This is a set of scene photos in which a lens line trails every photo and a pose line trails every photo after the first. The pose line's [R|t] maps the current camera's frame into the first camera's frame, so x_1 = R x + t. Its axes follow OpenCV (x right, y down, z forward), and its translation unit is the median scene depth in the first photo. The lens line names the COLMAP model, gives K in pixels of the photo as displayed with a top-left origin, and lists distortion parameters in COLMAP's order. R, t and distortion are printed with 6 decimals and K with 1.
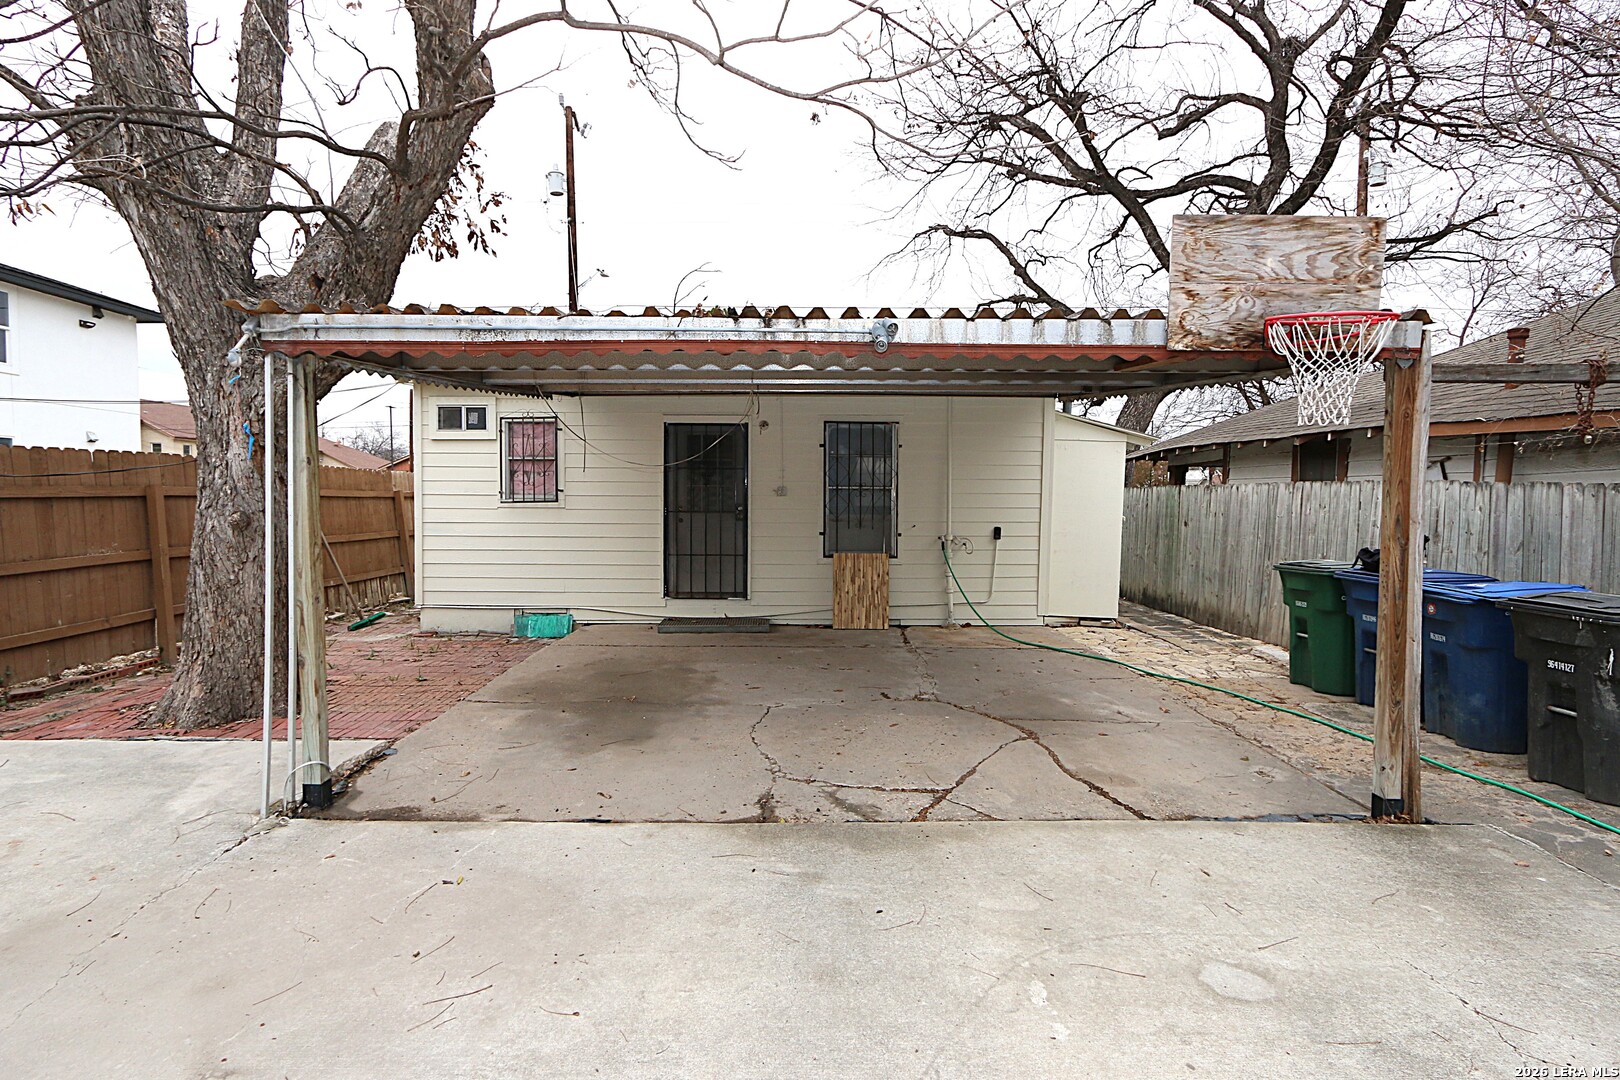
lens RADIAL K [[795.2, 0, 801.4], [0, 795.2, 540.9], [0, 0, 1]] dist [-0.016676, -0.000881]
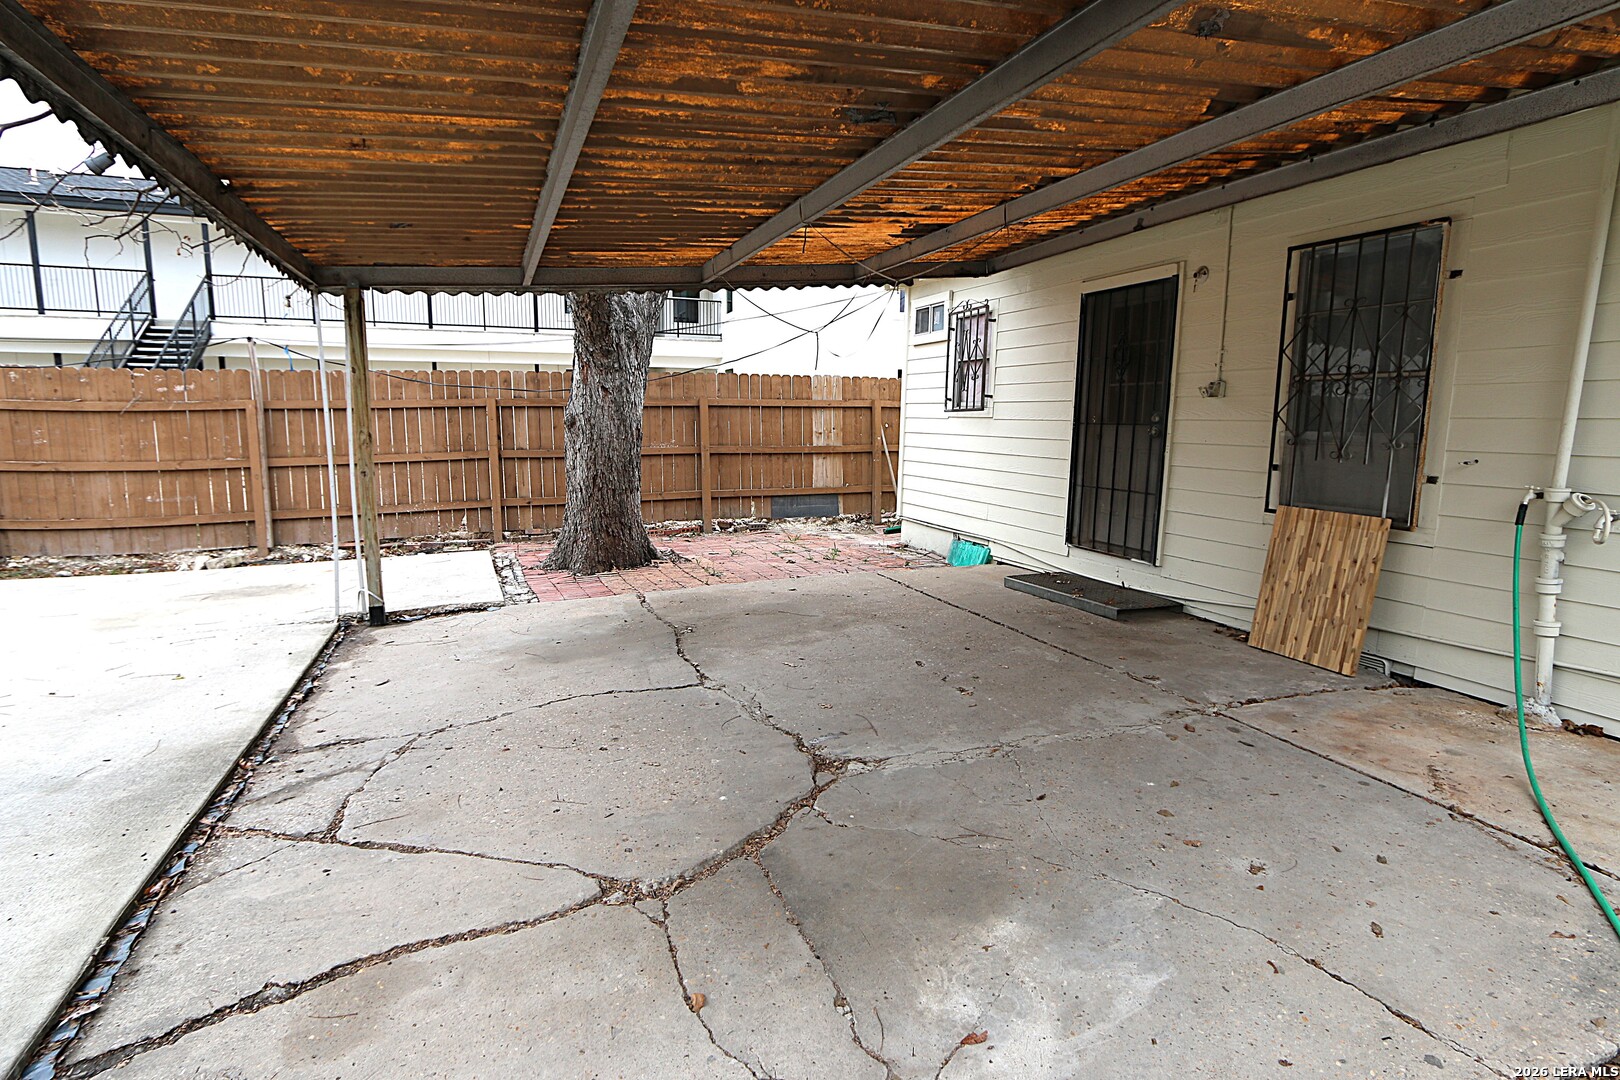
lens RADIAL K [[795.2, 0, 801.4], [0, 795.2, 540.9], [0, 0, 1]] dist [-0.016676, -0.000881]
pose [[0.375605, 0.141535, -0.915909, 0.400677], [-0.054827, 0.989933, 0.130490, -0.011970], [0.925157, 0.001203, 0.379584, 0.508867]]
